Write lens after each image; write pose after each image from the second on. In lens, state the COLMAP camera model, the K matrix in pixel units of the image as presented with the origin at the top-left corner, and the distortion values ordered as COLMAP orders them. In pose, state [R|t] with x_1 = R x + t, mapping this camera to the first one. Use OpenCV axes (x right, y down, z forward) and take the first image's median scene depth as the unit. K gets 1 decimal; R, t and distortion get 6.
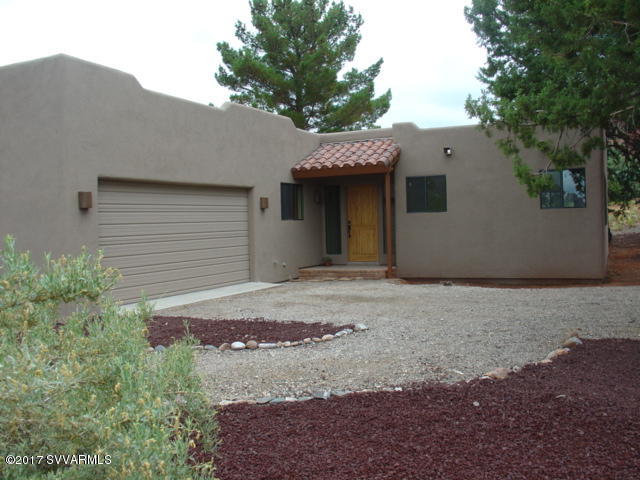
lens RADIAL K [[634.4, 0, 320.0], [0, 634.4, 240.0], [0, 0, 1]] dist [-0.211421, 0.261800]
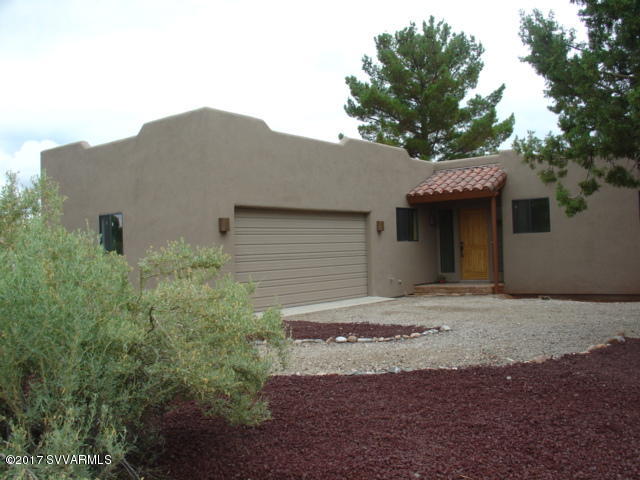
lens RADIAL K [[634.4, 0, 320.0], [0, 634.4, 240.0], [0, 0, 1]] dist [-0.211421, 0.261800]
pose [[0.976223, -0.009069, -0.216580, 0.046867], [0.000814, 0.999271, -0.038170, 0.008497], [0.216768, 0.037086, 0.975518, -0.109281]]
